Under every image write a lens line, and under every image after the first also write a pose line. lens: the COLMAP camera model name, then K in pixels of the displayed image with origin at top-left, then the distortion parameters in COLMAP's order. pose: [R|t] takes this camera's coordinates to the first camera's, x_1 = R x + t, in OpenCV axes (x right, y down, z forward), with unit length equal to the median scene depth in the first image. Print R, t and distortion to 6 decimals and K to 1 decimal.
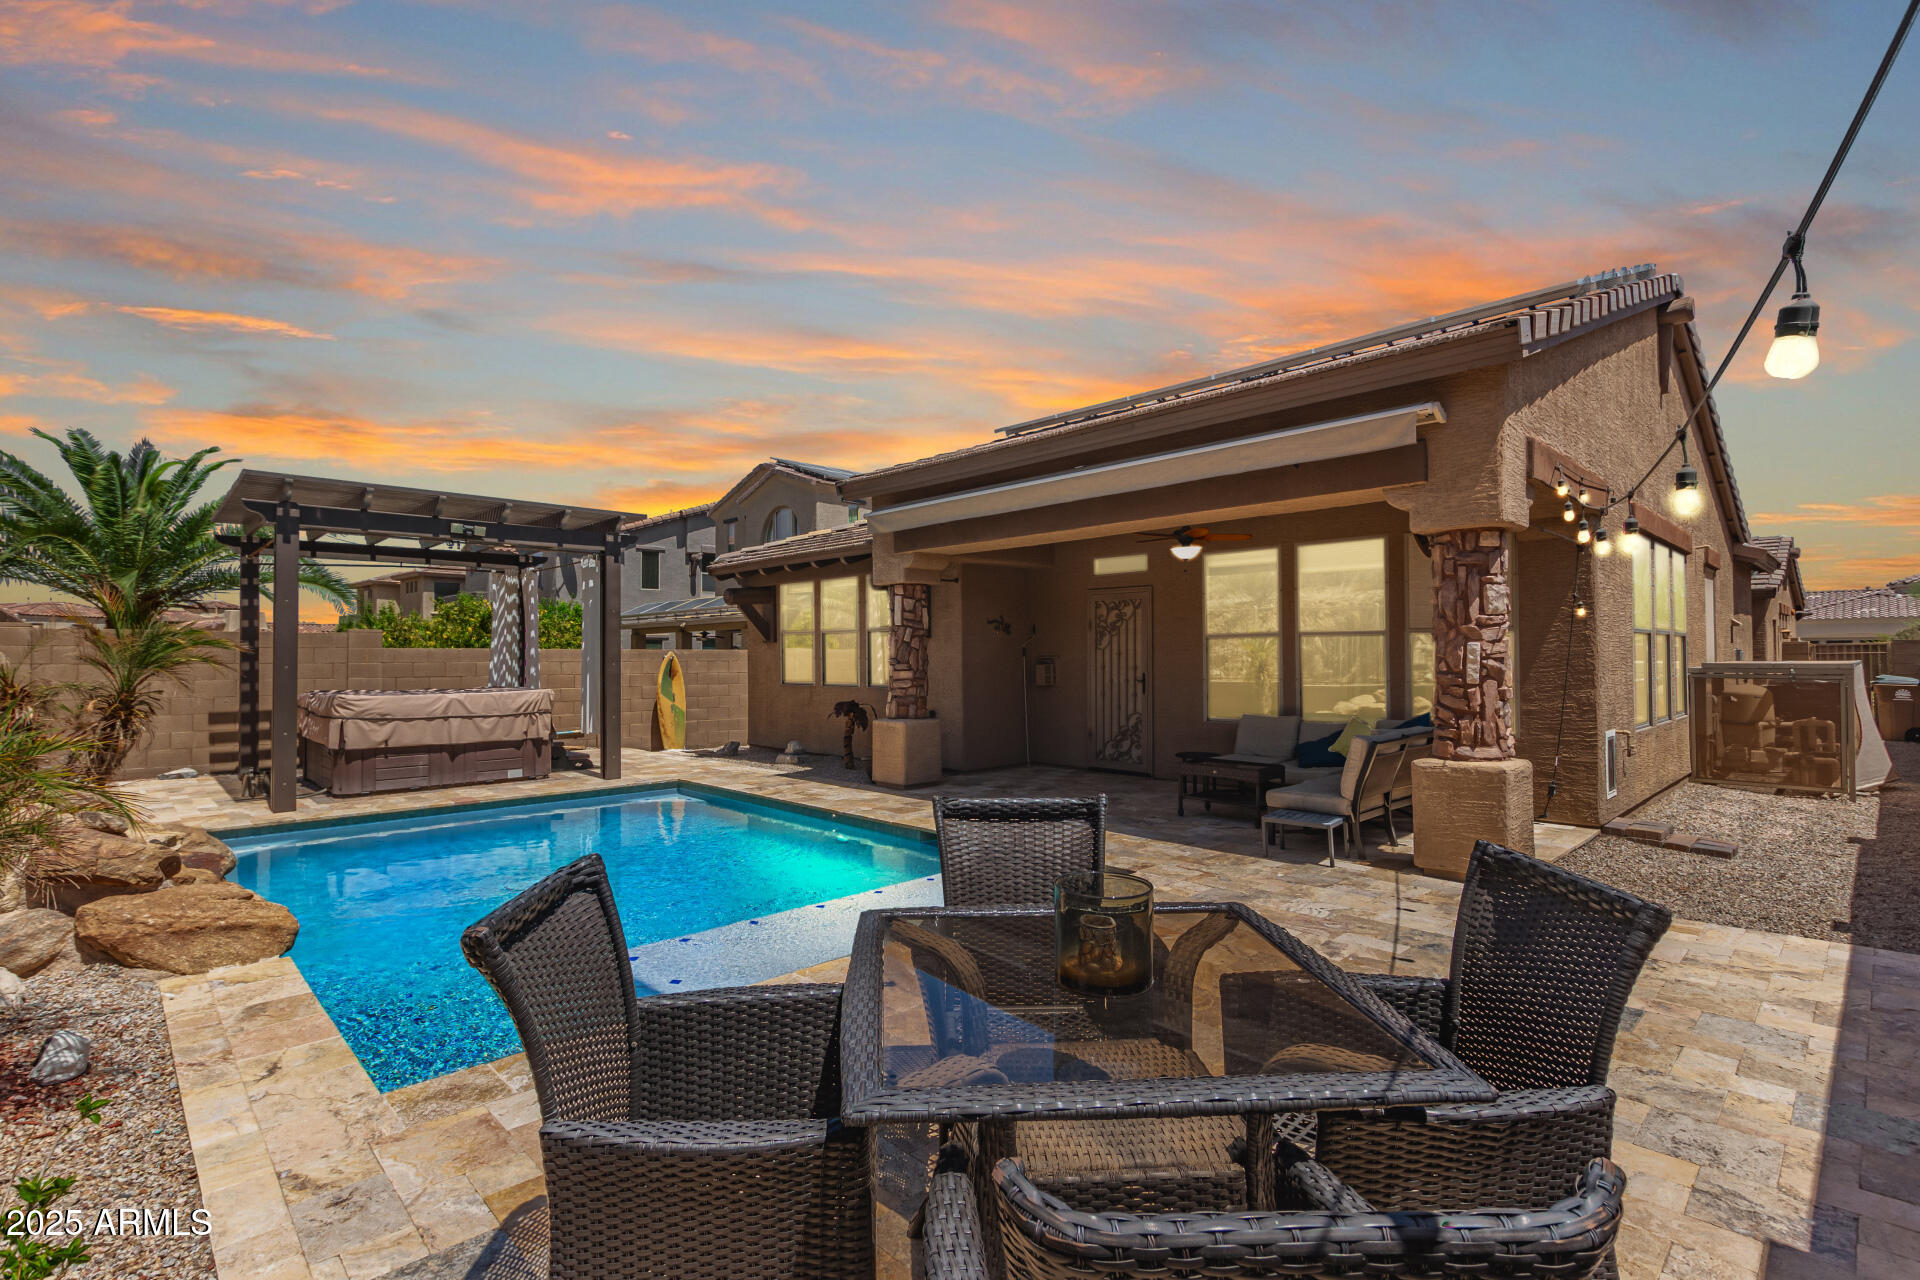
lens RADIAL K [[888.1, 0, 959.4], [0, 888.1, 642.7], [0, 0, 1]] dist [0.005749, -0.002642]
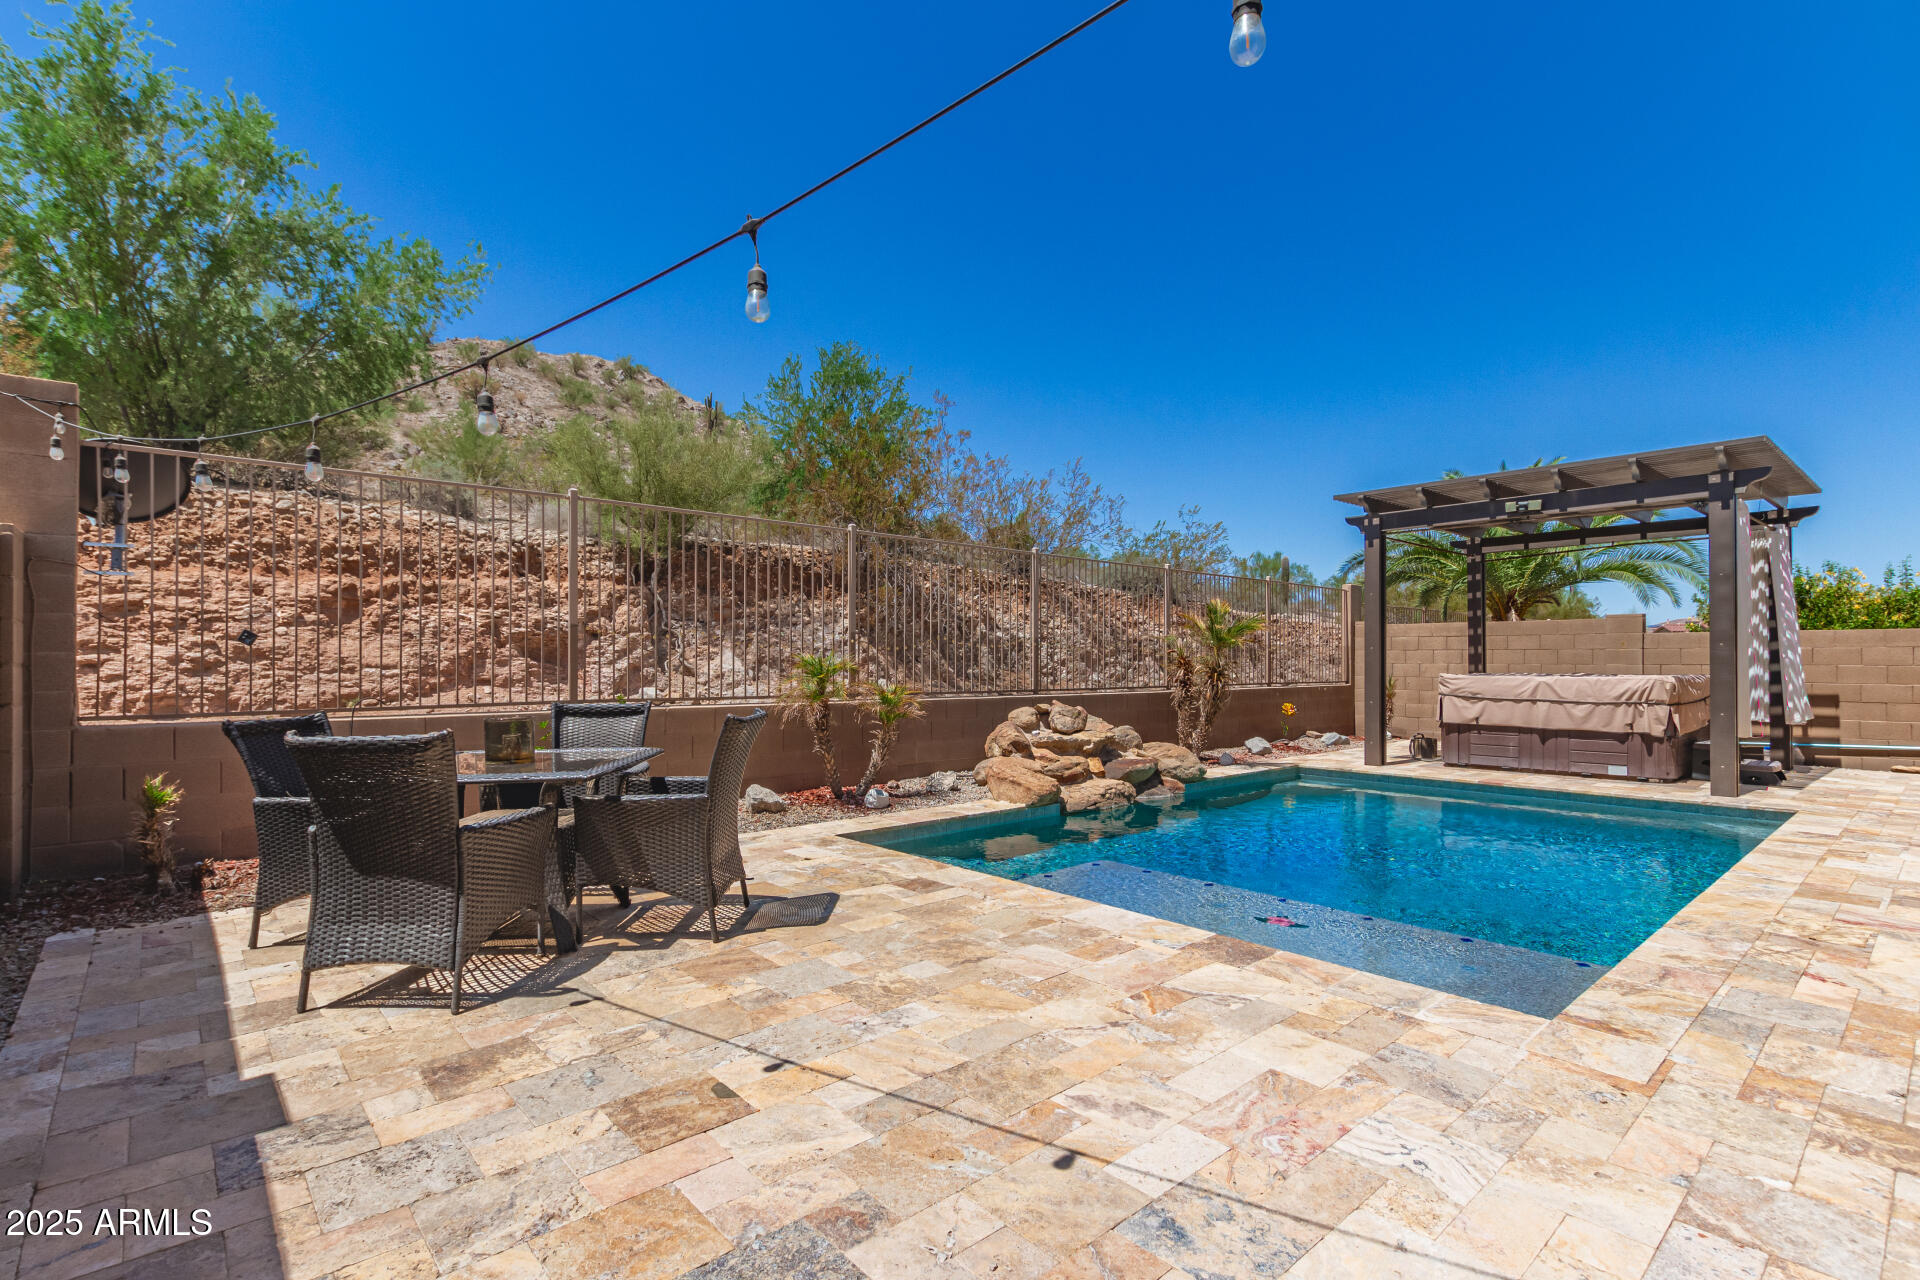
lens RADIAL K [[888.1, 0, 954.2], [0, 888.1, 654.9], [0, 0, 1]] dist [0.005749, -0.002642]
pose [[-0.030544, -0.001271, -0.999533, 0.426022], [0.015310, 0.999881, -0.001739, 0.026482], [0.999416, -0.015356, -0.030521, 0.401361]]
